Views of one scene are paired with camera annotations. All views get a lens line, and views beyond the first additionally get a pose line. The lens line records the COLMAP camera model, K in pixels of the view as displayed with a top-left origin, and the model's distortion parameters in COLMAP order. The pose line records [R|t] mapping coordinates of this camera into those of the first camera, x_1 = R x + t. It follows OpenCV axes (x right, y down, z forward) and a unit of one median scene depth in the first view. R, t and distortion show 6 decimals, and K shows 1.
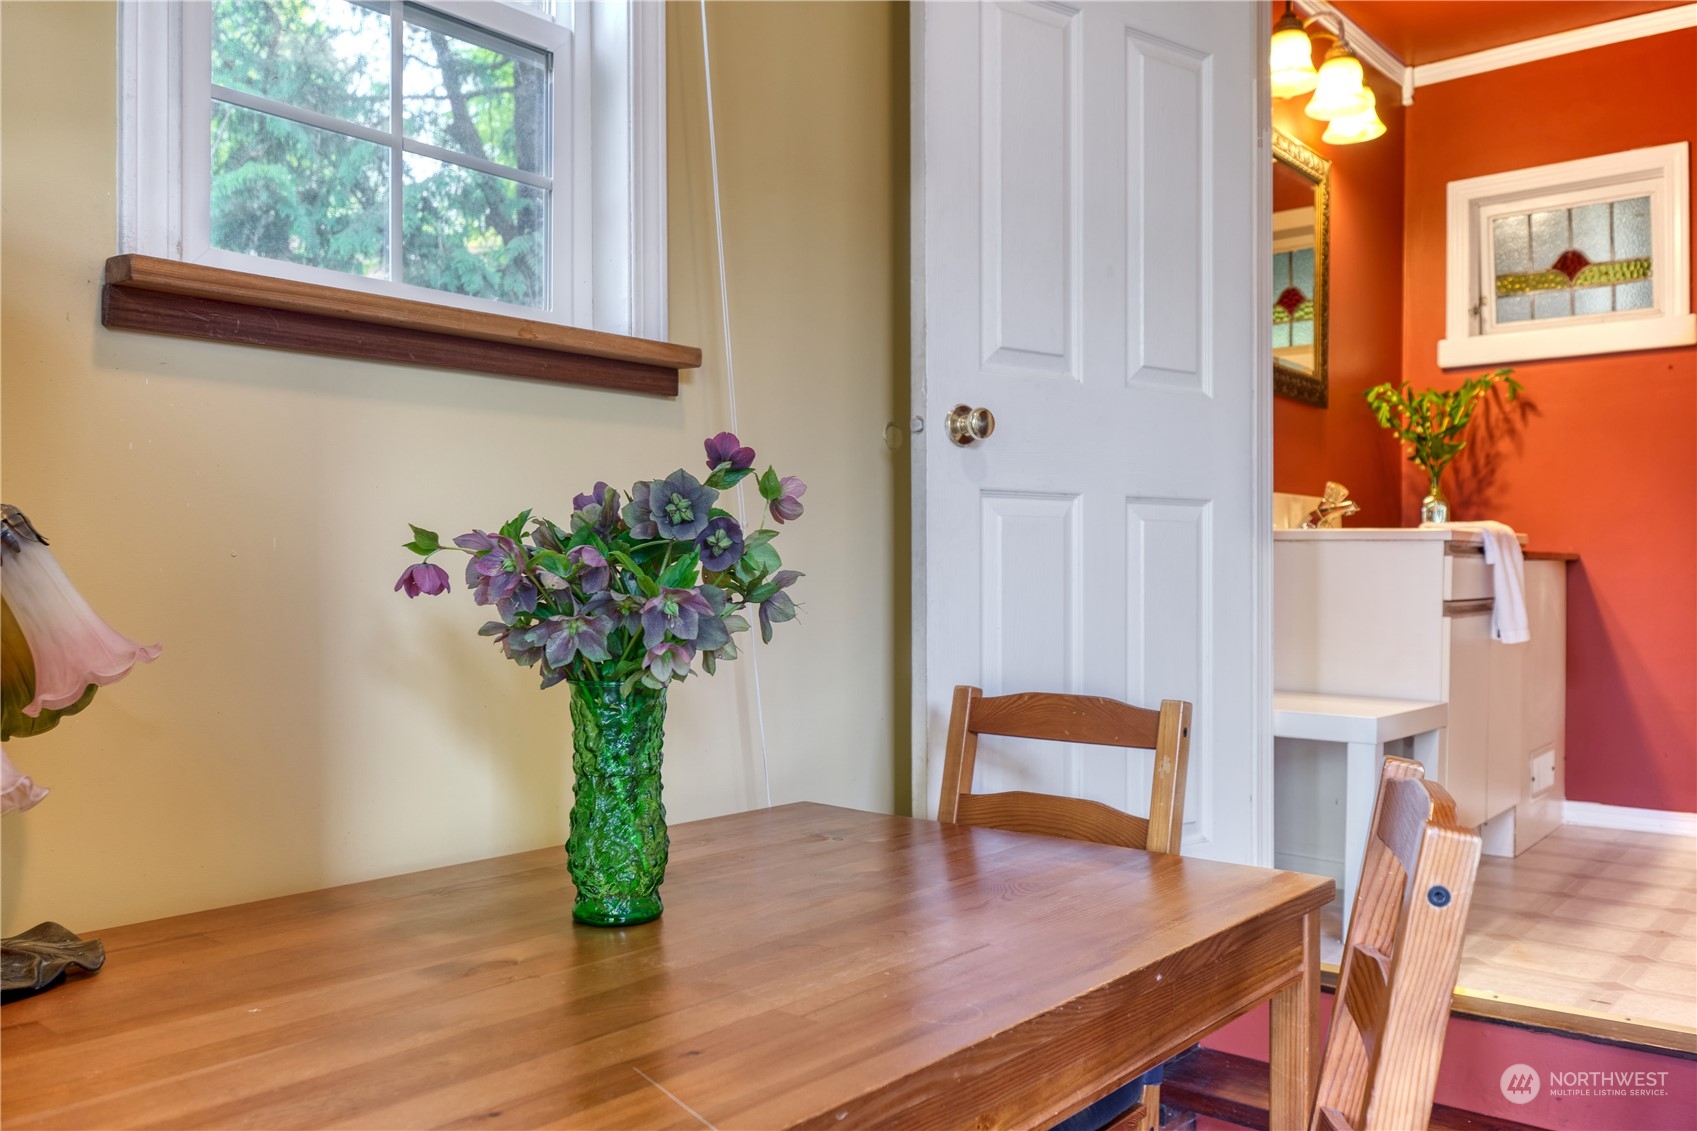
lens RADIAL K [[1312.5, 0, 845.1], [0, 1312.5, 571.8], [0, 0, 1]] dist [0.002301, 0.000970]
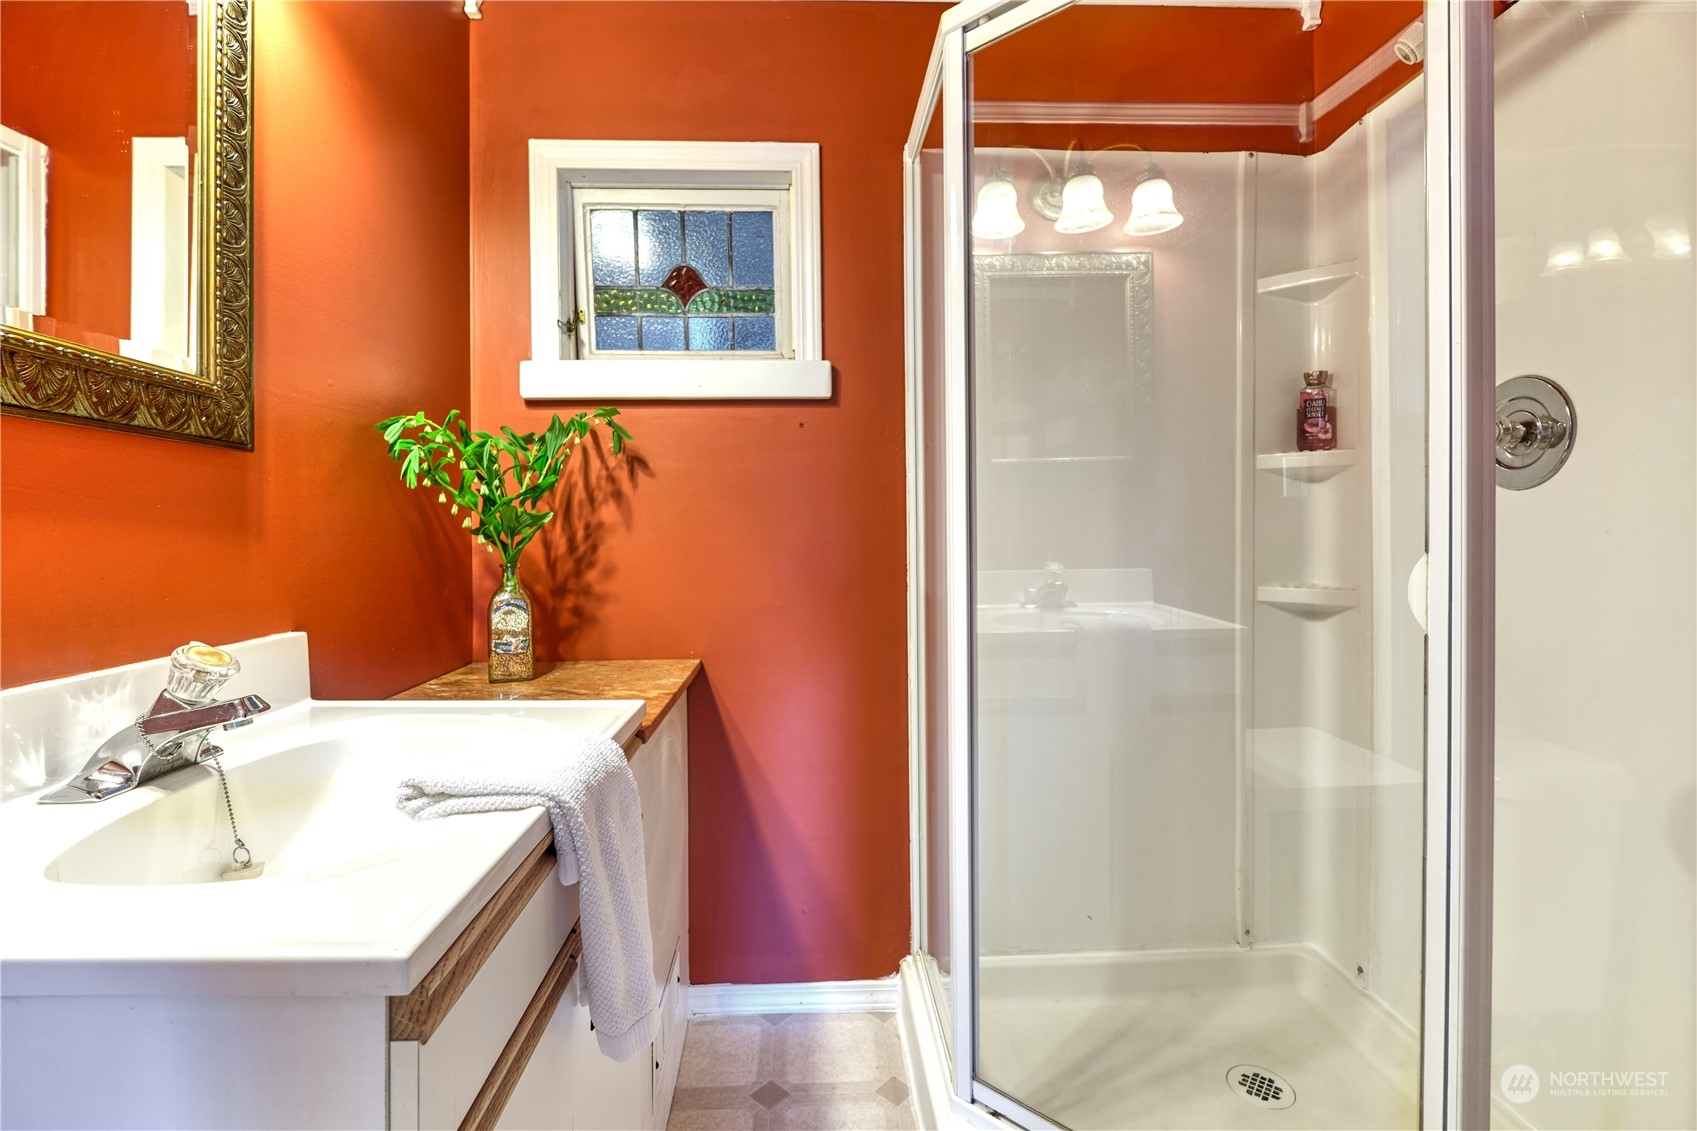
lens RADIAL K [[745.8, 0, 834.1], [0, 745.8, 531.4], [0, 0, 1]] dist [-0.005449, -0.000218]
pose [[0.728103, -0.011768, 0.685367, 0.307784], [0.011880, 0.999919, 0.004548, -0.086466], [-0.685365, 0.004831, 0.728184, 0.609748]]
